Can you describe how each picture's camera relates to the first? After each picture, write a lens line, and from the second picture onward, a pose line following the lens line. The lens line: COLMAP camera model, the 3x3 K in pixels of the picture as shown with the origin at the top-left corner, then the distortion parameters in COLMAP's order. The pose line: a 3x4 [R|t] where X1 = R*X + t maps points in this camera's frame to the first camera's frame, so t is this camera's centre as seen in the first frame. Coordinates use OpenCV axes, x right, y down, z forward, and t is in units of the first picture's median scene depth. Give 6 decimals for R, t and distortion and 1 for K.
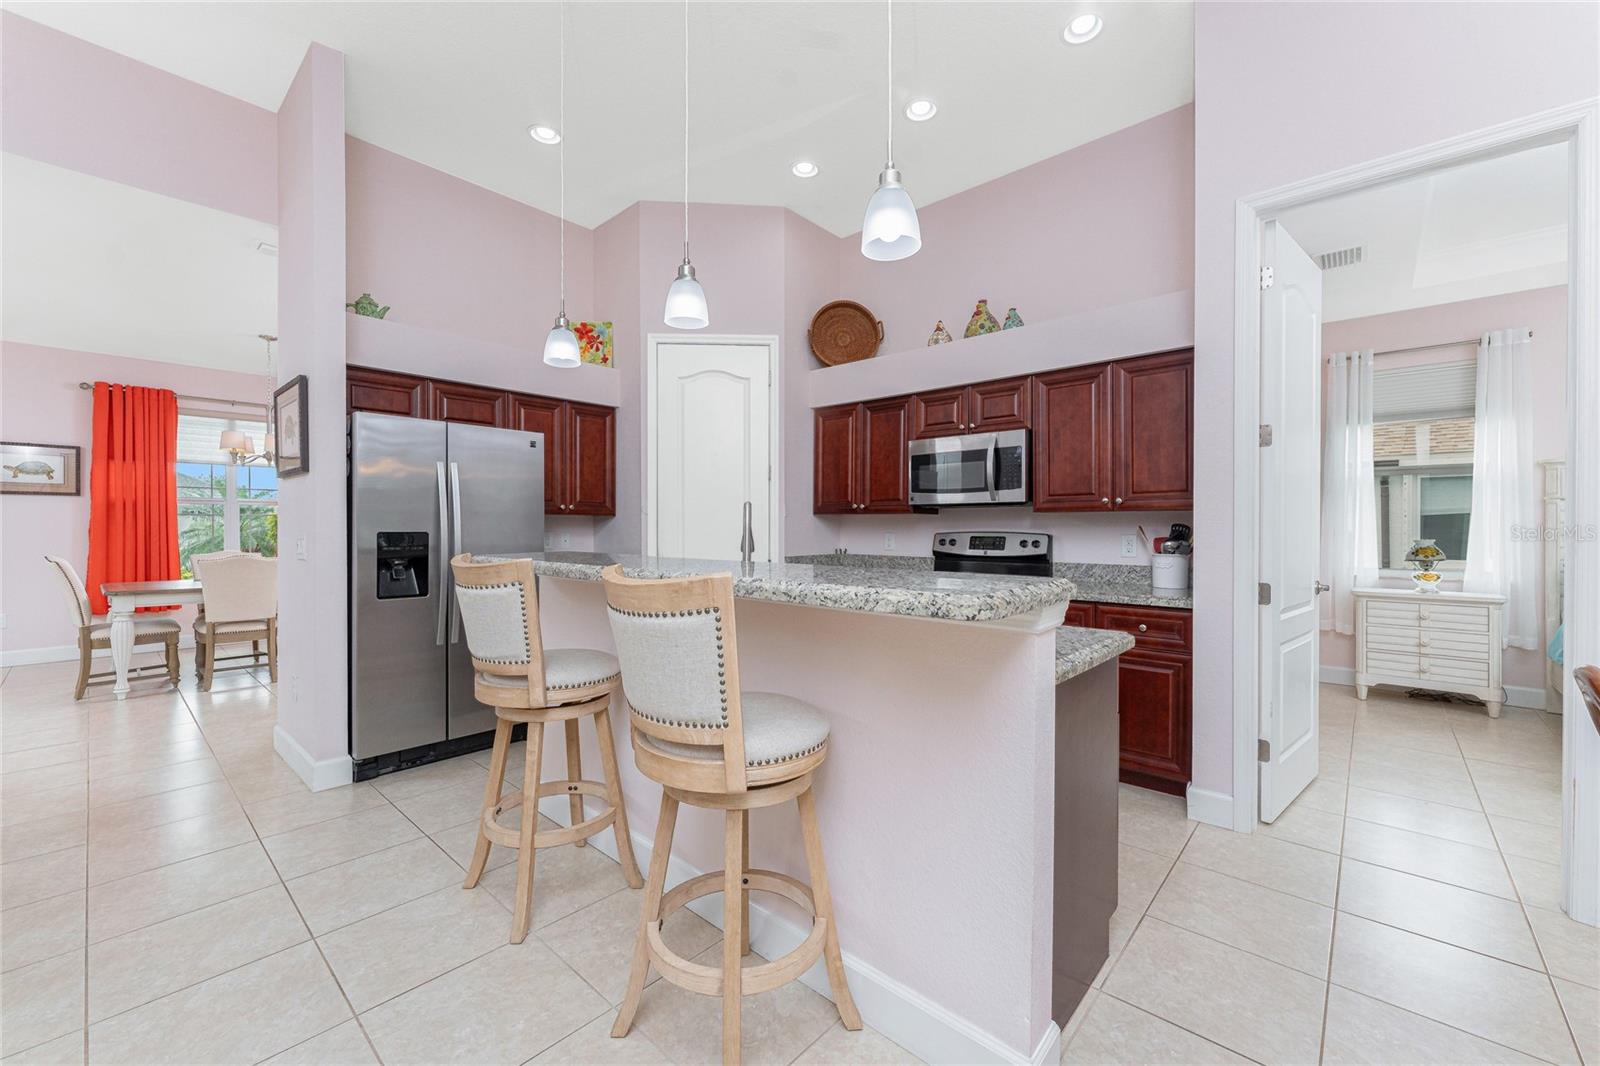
lens RADIAL K [[643.6, 0, 803.8], [0, 643.6, 530.7], [0, 0, 1]] dist [0.006026, -0.000605]
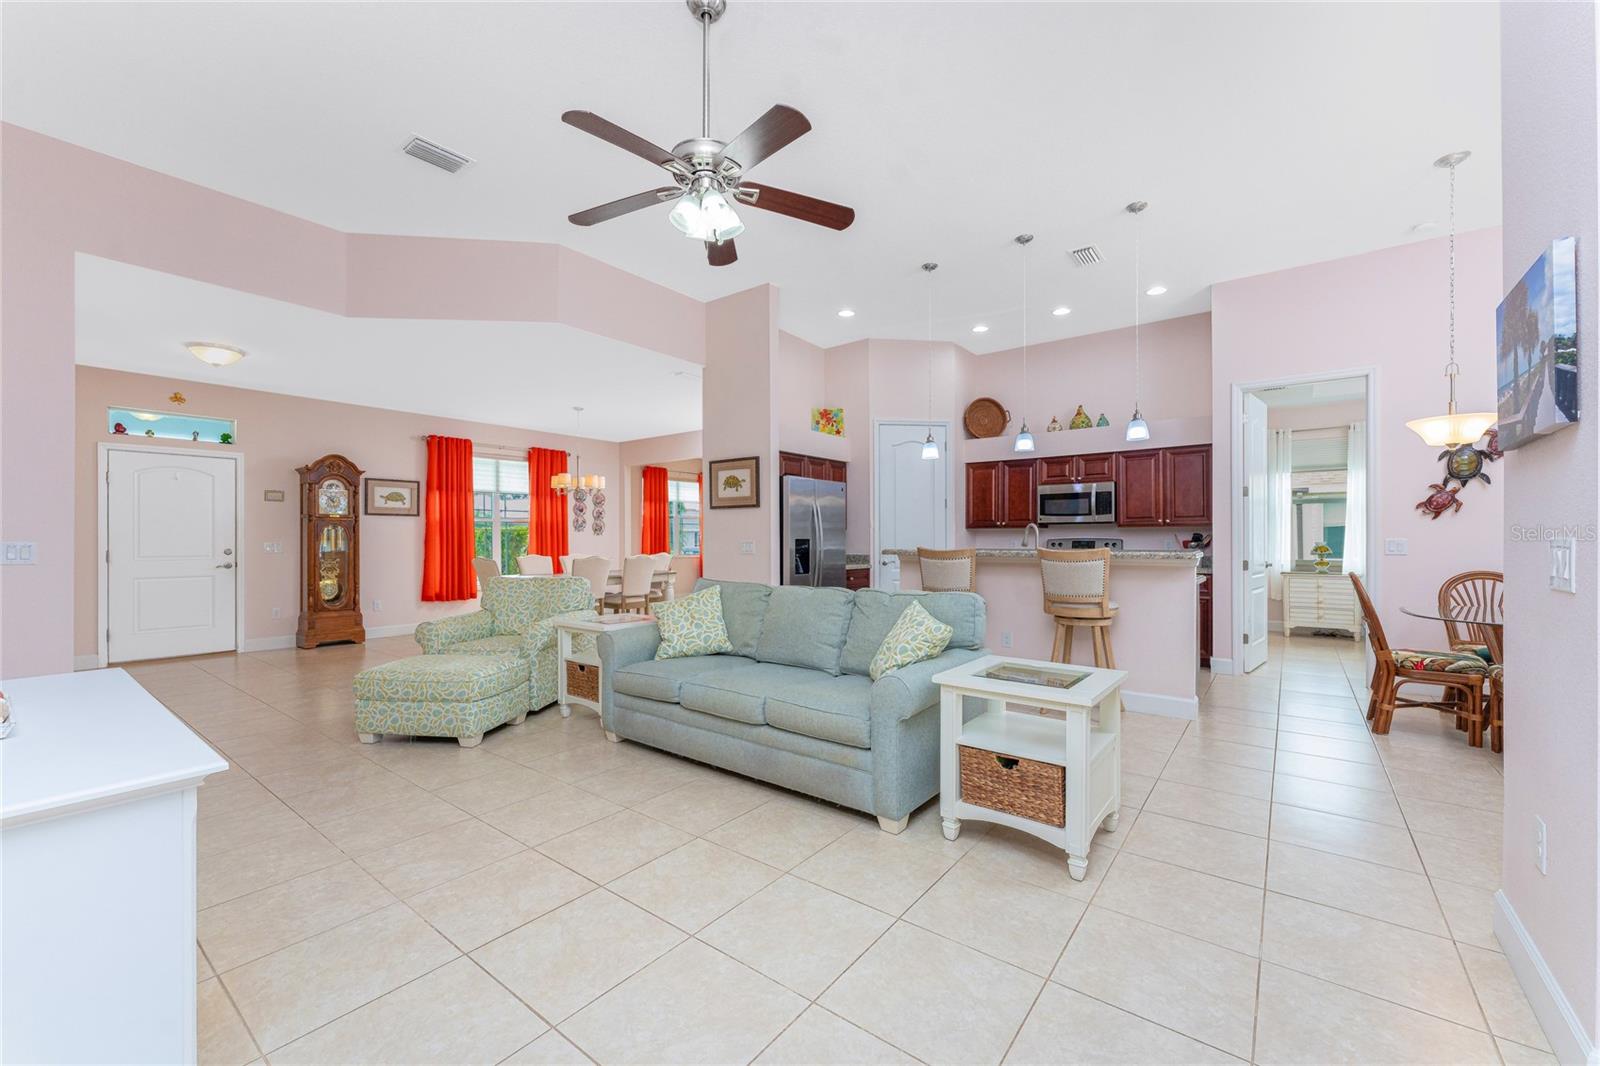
lens RADIAL K [[643.6, 0, 803.8], [0, 643.6, 536.0], [0, 0, 1]] dist [0.006026, -0.000605]
pose [[0.997212, -0.003938, 0.074513, -0.585849], [0.004776, 0.999927, -0.011068, 0.011146], [-0.074464, 0.011393, 0.997159, -0.663996]]
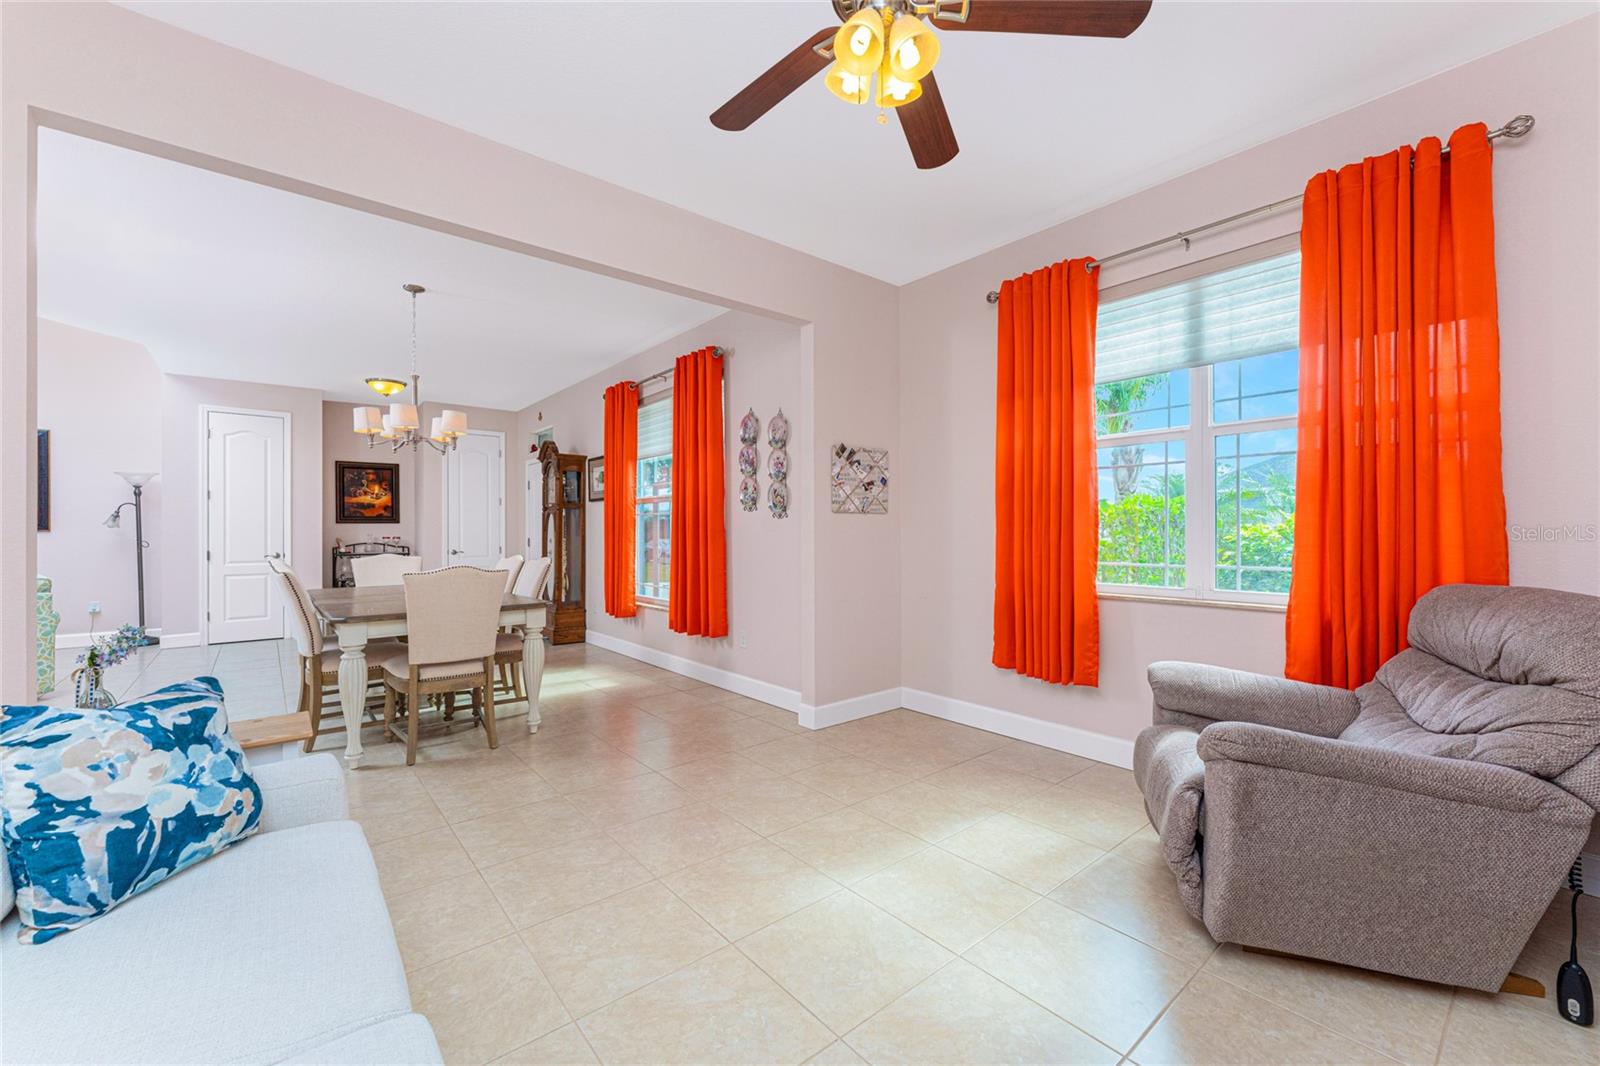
lens RADIAL K [[643.6, 0, 800.6], [0, 643.6, 532.0], [0, 0, 1]] dist [0.006026, -0.000605]
pose [[-0.146193, 0.009575, -0.989210, -0.143160], [0.000764, 0.999954, 0.009566, -0.012723], [0.989256, 0.000643, -0.146194, 2.191453]]
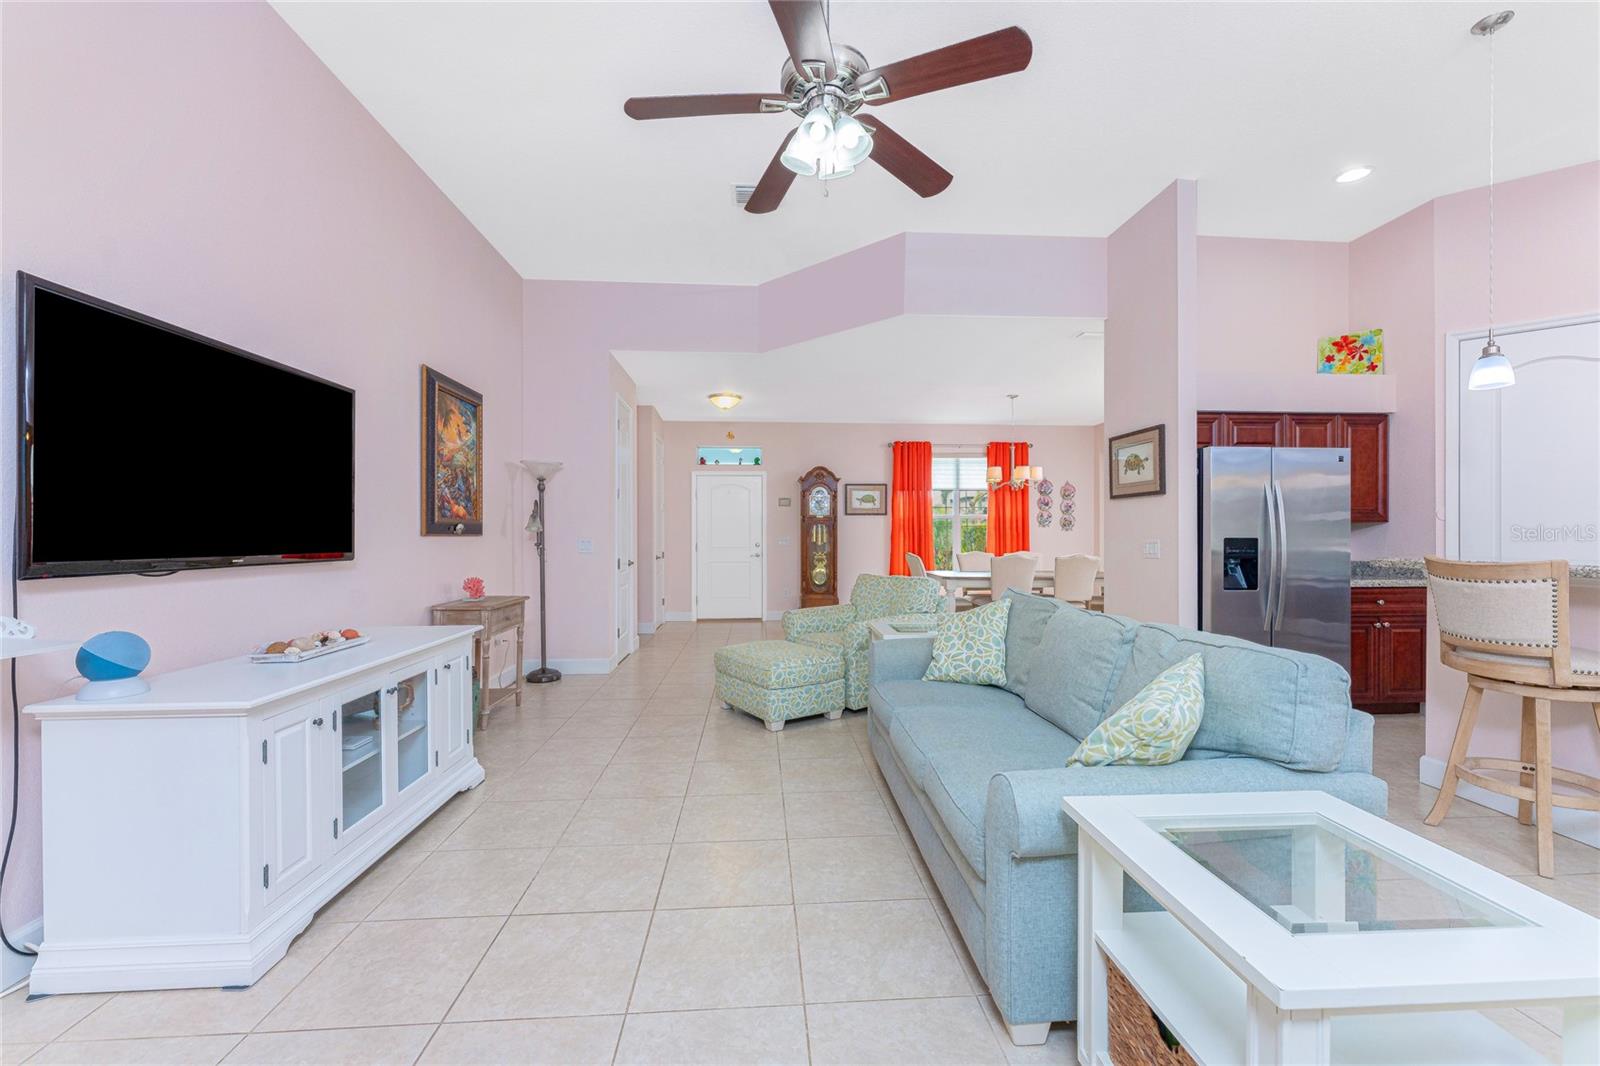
lens RADIAL K [[643.6, 0, 793.0], [0, 643.6, 534.8], [0, 0, 1]] dist [0.006026, -0.000605]
pose [[0.713229, -0.002734, -0.700926, -0.279009], [-0.000945, 0.999988, -0.004862, 0.002011], [0.700930, 0.004131, 0.713218, -0.400196]]
